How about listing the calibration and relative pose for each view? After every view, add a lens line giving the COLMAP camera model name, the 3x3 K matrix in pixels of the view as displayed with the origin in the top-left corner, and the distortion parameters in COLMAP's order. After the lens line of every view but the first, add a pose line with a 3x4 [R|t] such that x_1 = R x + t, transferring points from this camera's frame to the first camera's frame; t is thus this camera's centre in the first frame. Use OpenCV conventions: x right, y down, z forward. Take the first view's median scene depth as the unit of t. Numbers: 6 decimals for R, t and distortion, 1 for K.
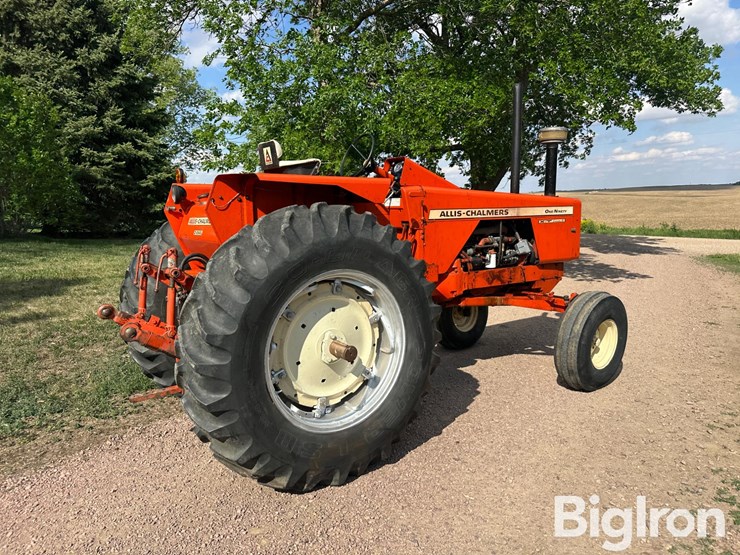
lens RADIAL K [[512.3, 0, 373.4], [0, 512.3, 277.6], [0, 0, 1]] dist [0.072580, -0.095053]
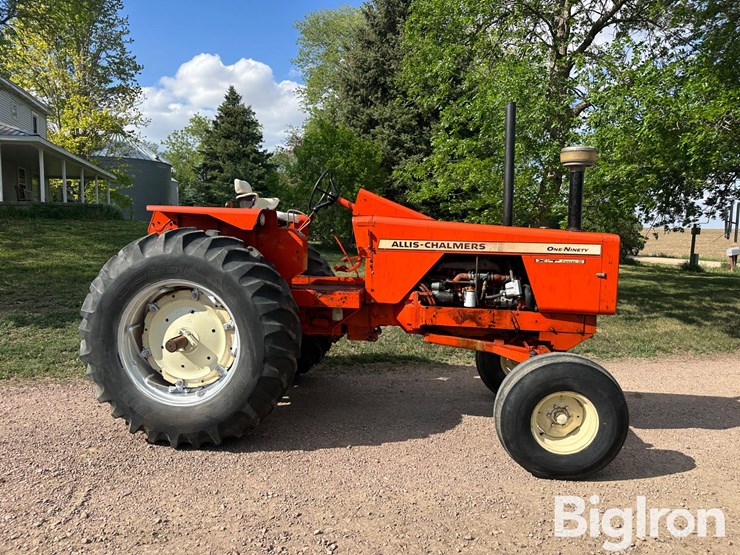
lens RADIAL K [[512.3, 0, 373.4], [0, 512.3, 277.6], [0, 0, 1]] dist [0.072580, -0.095053]
pose [[0.739666, 0.092544, -0.666580, 0.706037], [-0.123685, 0.992321, 0.000521, -0.050176], [0.661510, 0.082061, 0.745433, 0.215904]]
